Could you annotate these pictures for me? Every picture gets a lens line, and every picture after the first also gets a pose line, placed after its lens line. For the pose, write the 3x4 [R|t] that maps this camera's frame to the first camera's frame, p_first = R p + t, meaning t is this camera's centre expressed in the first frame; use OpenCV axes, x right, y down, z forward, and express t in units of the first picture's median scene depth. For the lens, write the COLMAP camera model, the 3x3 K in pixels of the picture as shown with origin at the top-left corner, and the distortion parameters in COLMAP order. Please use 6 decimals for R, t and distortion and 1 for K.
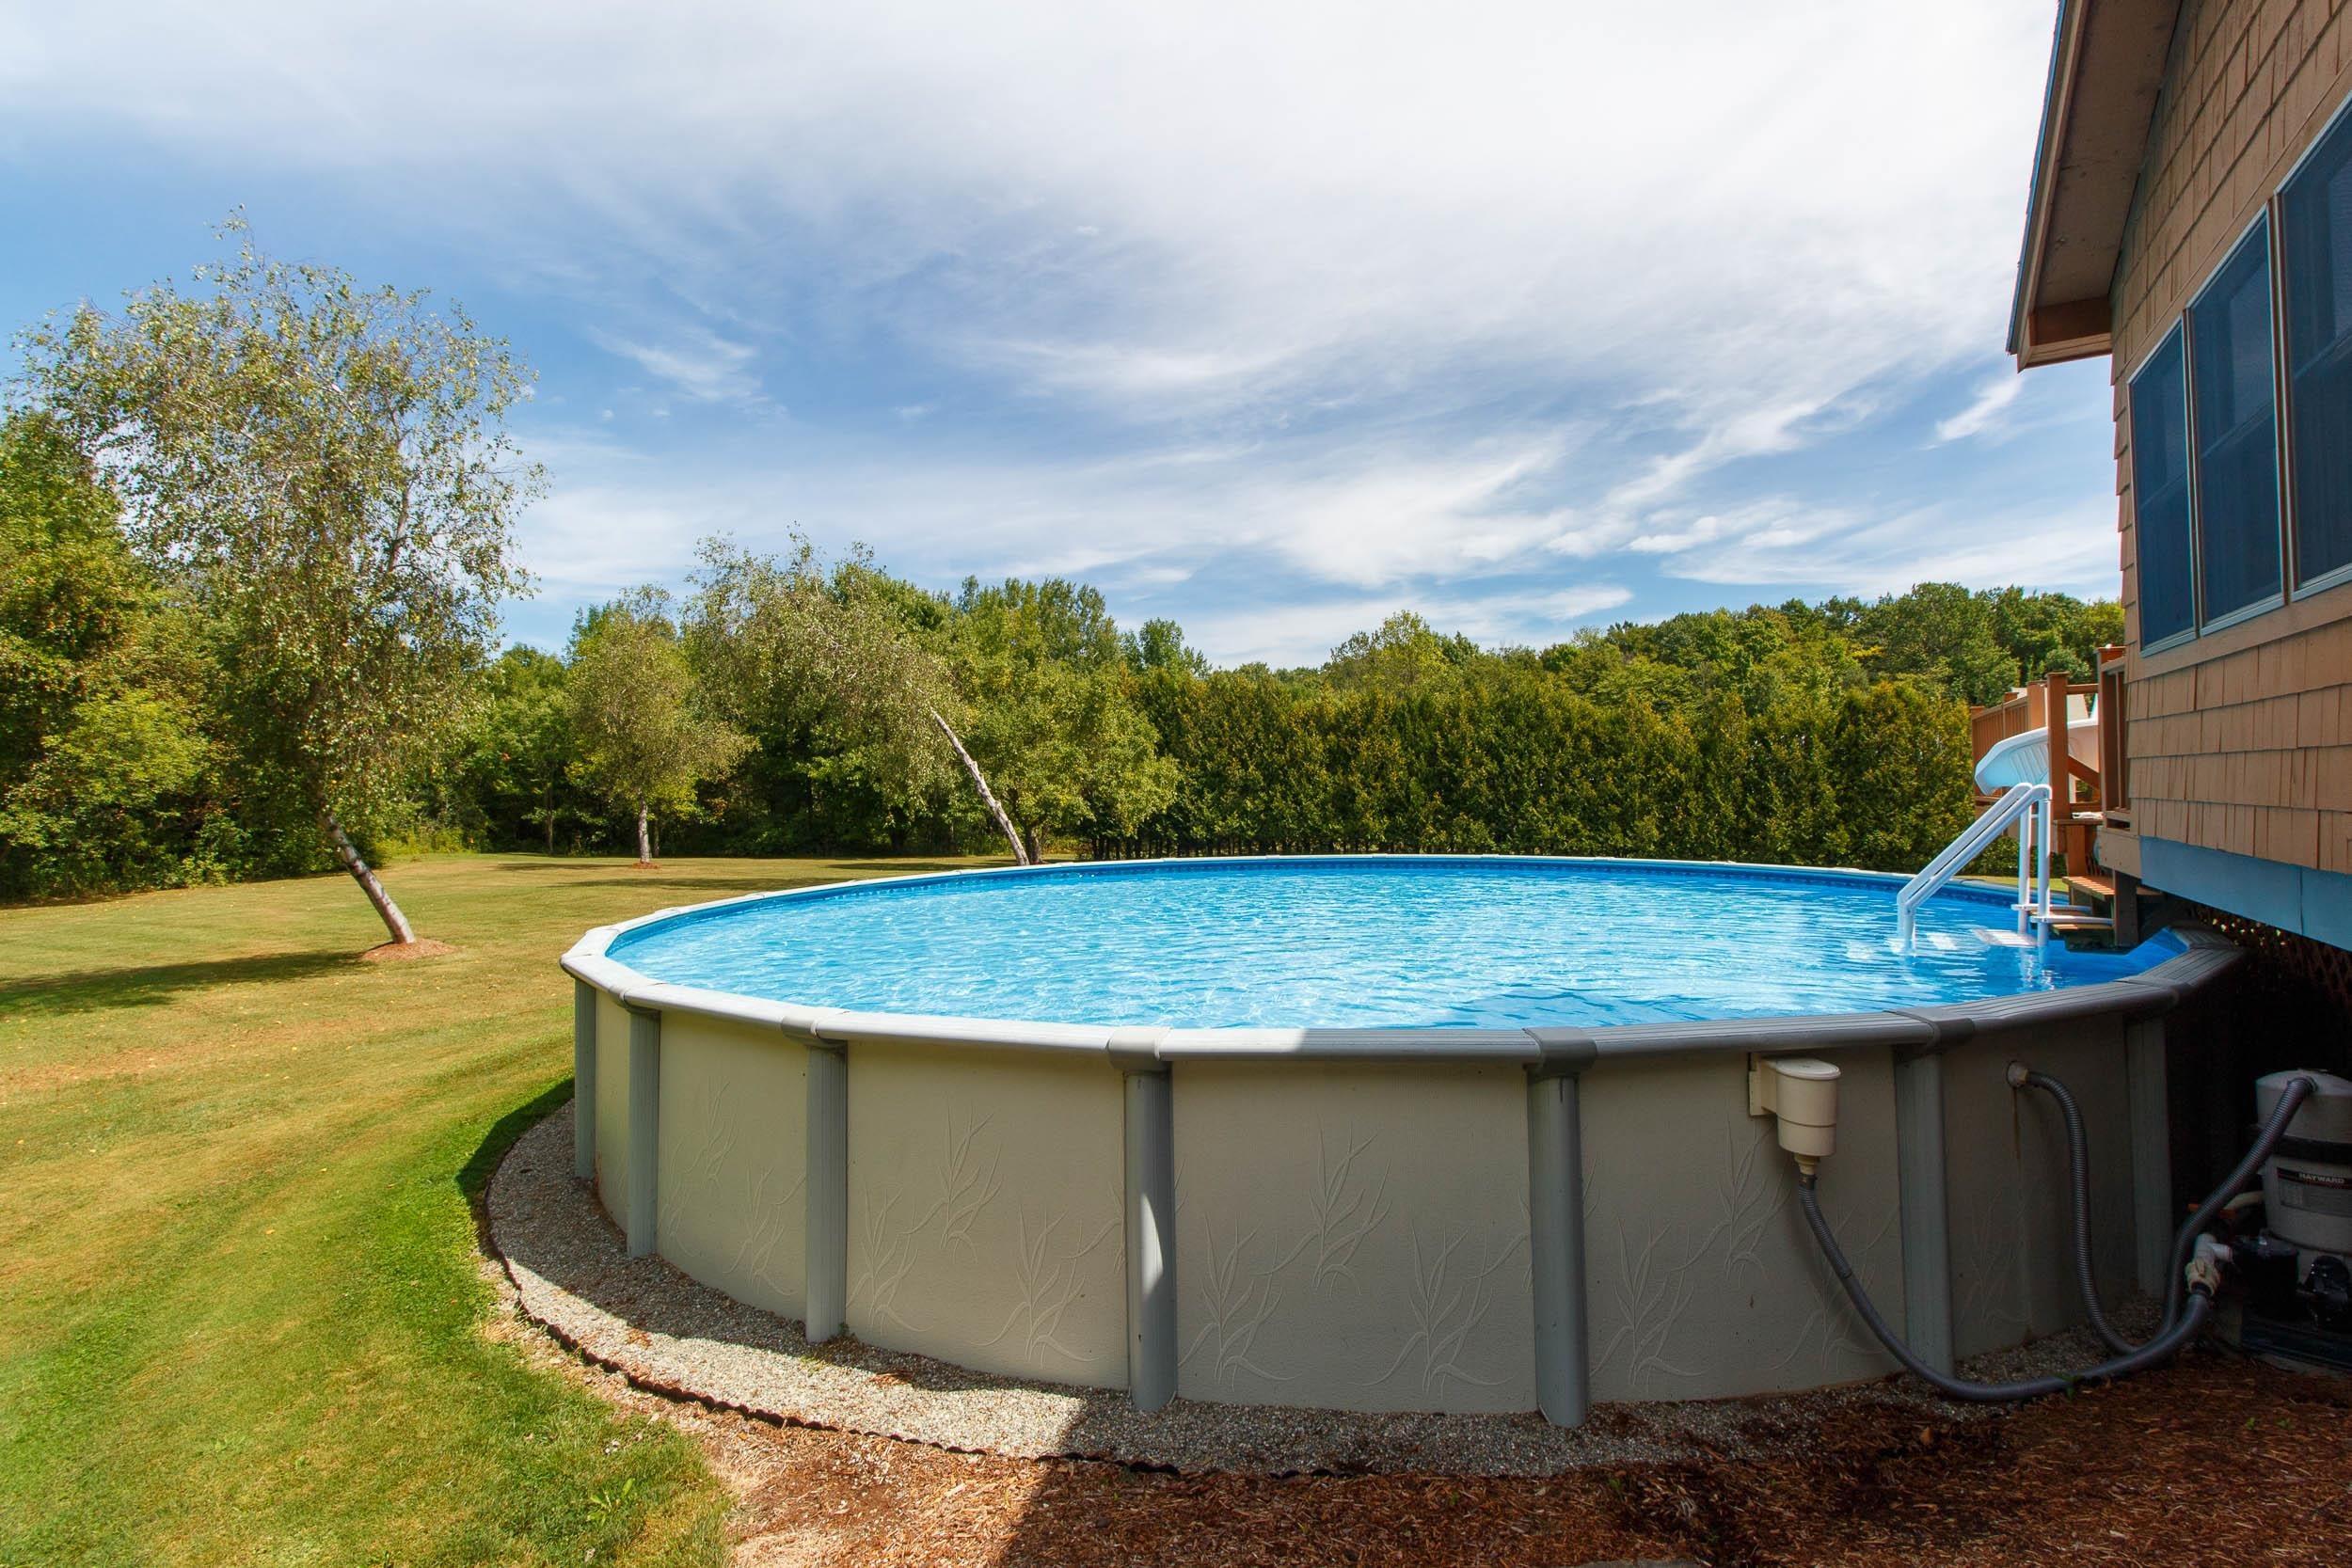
lens RADIAL K [[1083.2, 0, 1221.7], [0, 1083.2, 761.7], [0, 0, 1]] dist [0.001842, 0.002826]
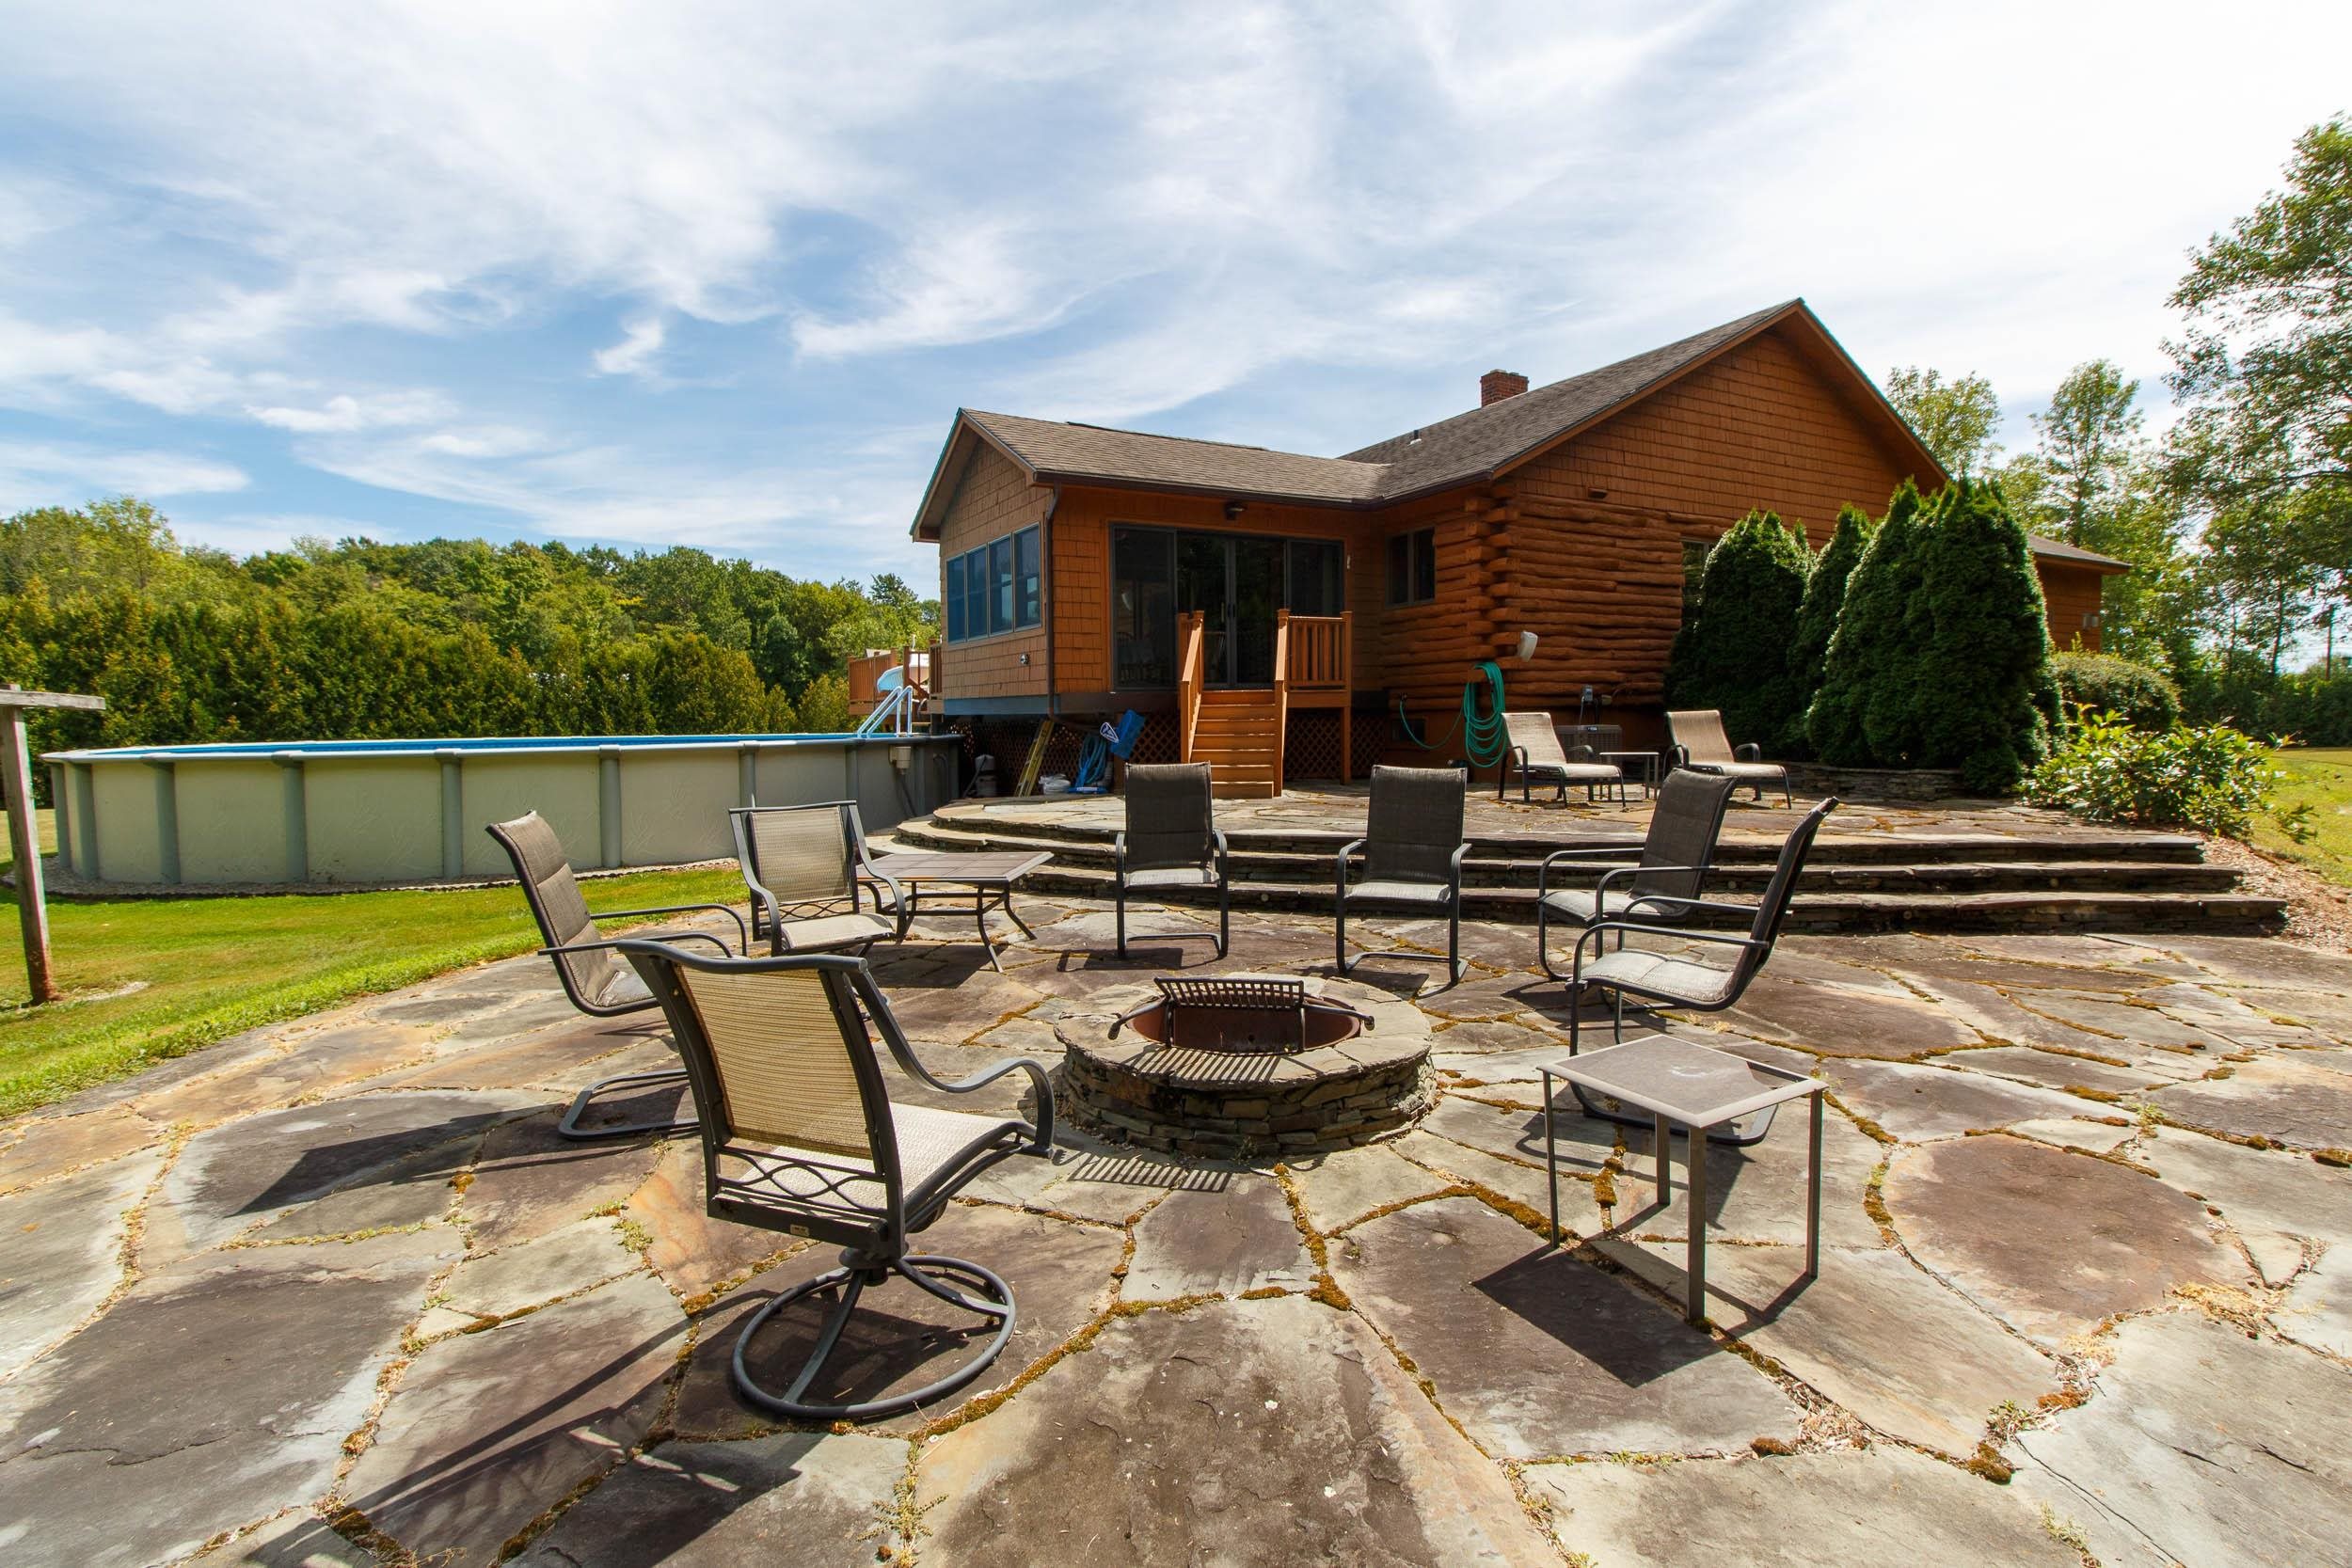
lens RADIAL K [[1083.2, 0, 1187.4], [0, 1083.2, 773.2], [0, 0, 1]] dist [0.001842, 0.002826]
pose [[0.512418, -0.031262, 0.858167, -0.167274], [-0.022999, 0.998479, 0.050107, 0.011654], [-0.858428, -0.045412, 0.510919, -0.136636]]
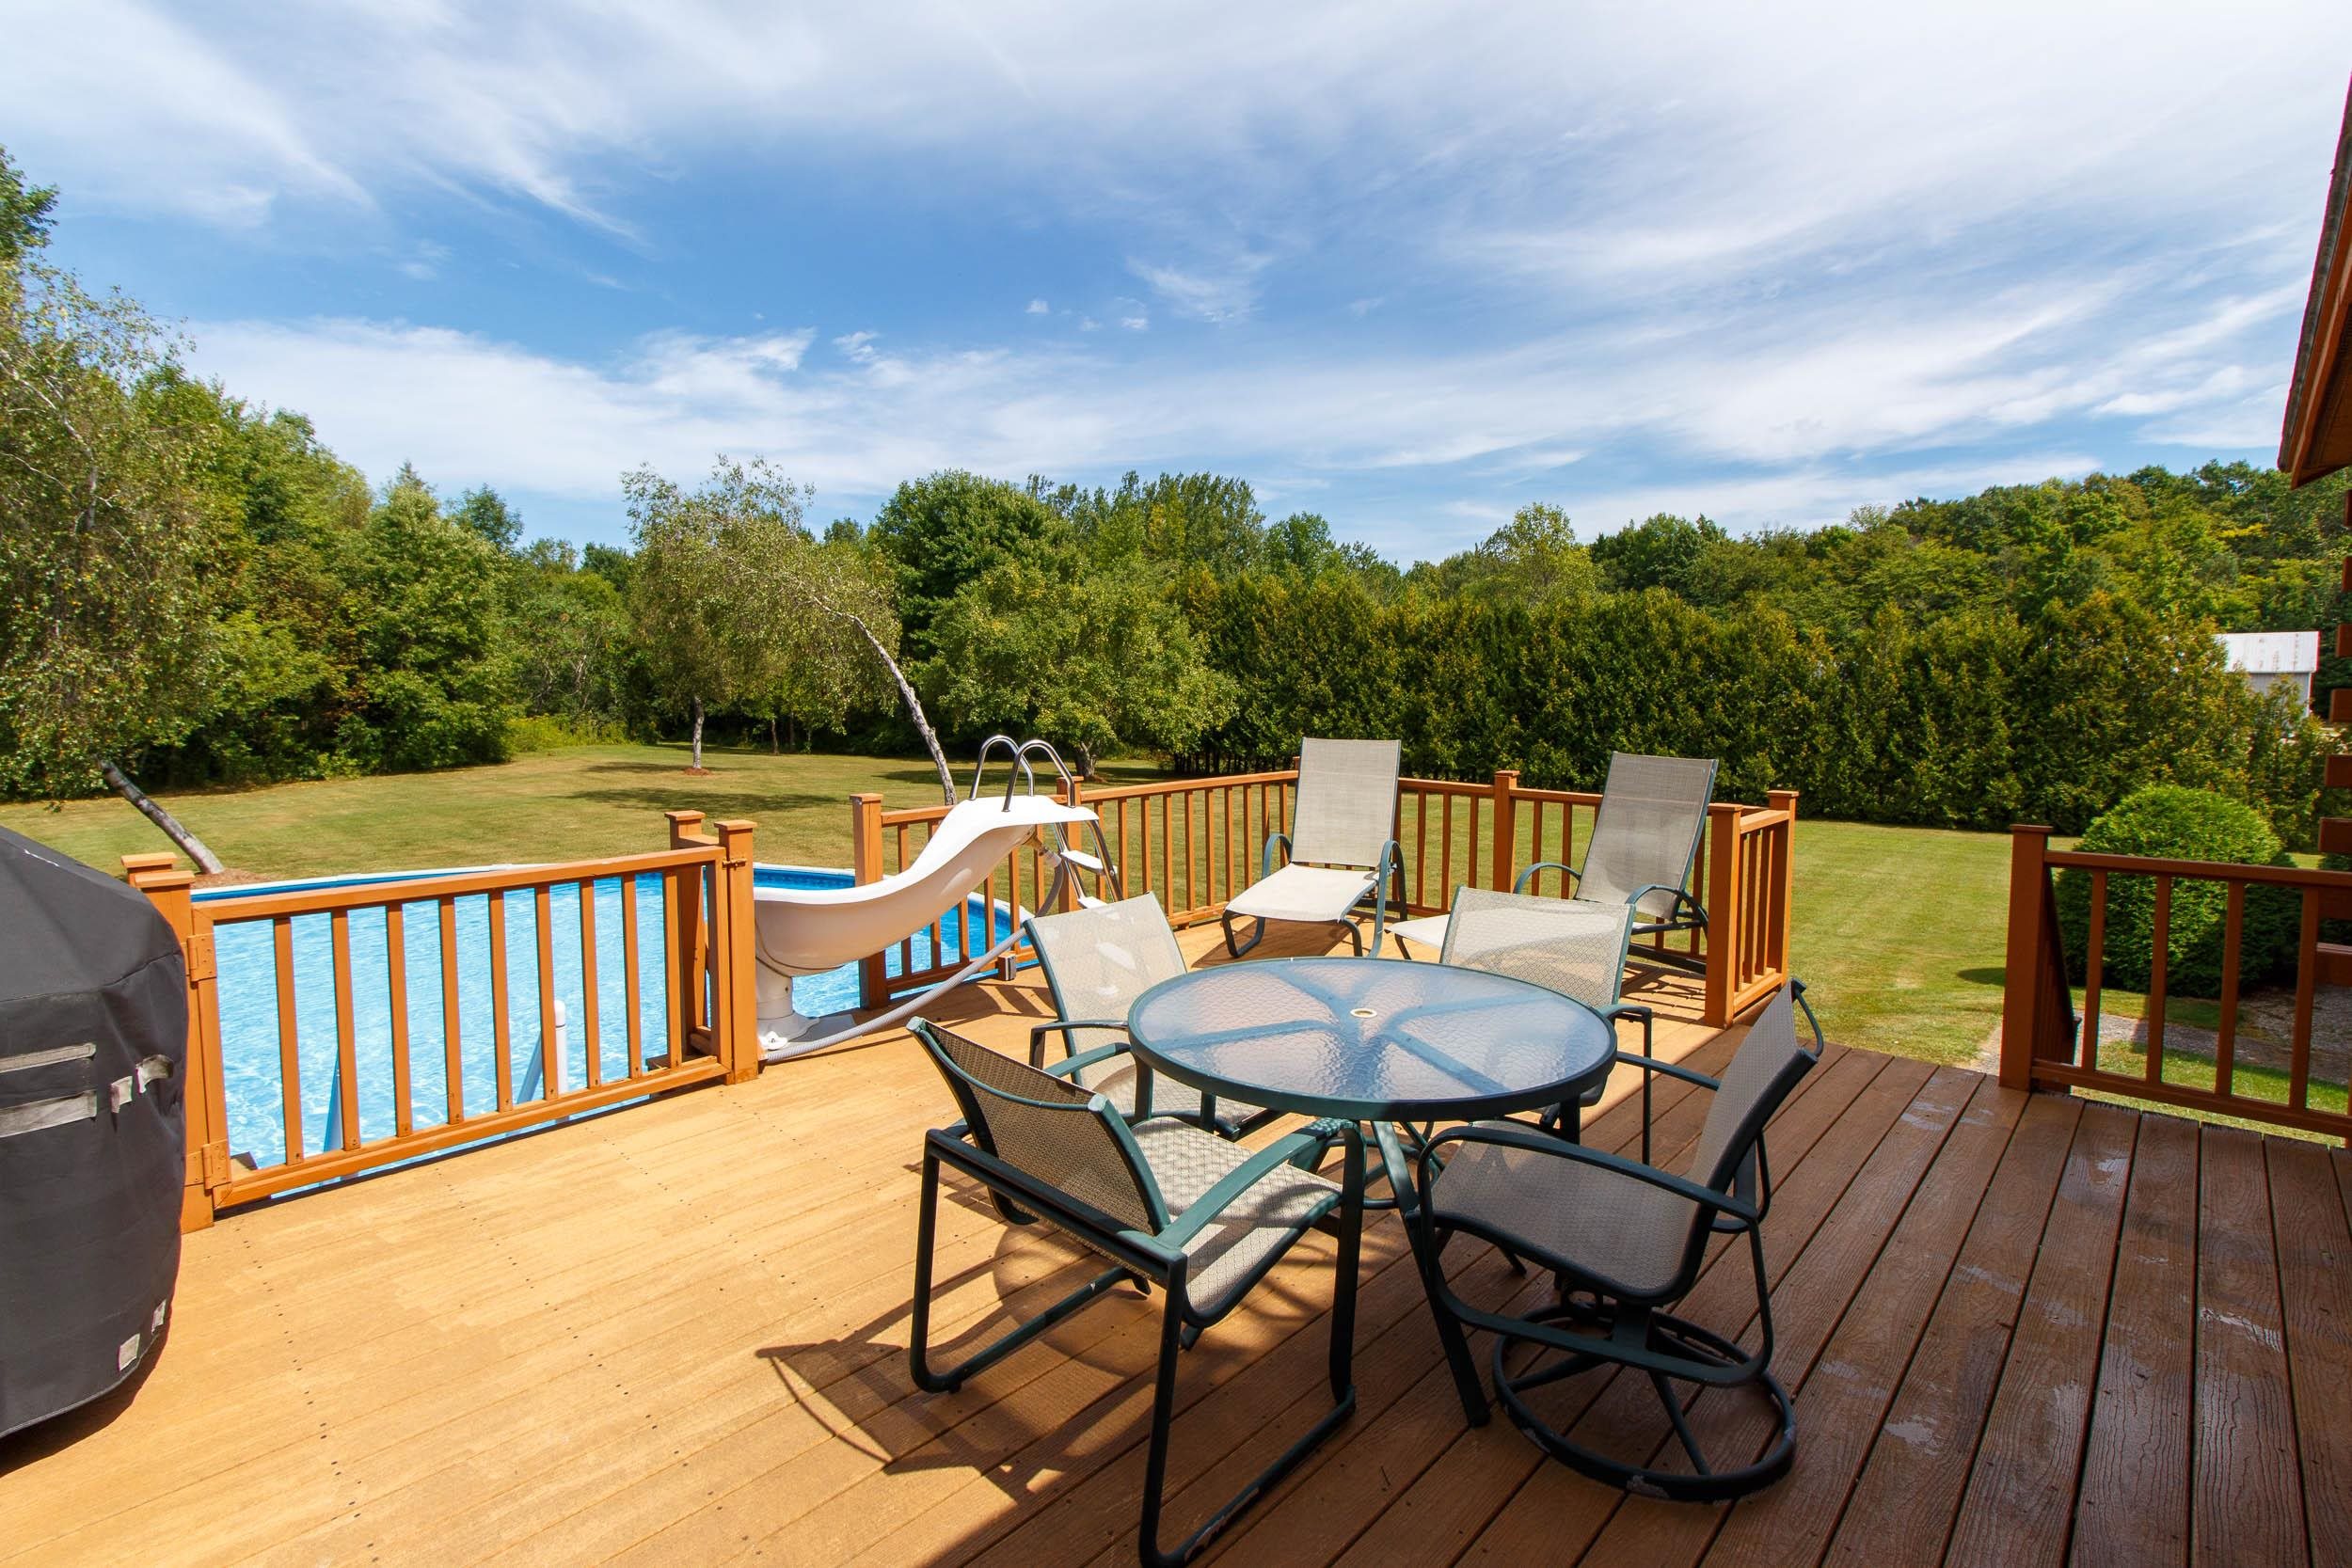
lens RADIAL K [[1083.2, 0, 1231.3], [0, 1083.2, 754.8], [0, 0, 1]] dist [0.001842, 0.002826]
pose [[0.970662, 0.034844, -0.237910, 0.182227], [-0.010984, 0.994837, 0.100889, -0.026621], [0.240197, -0.095316, 0.966033, 0.079143]]
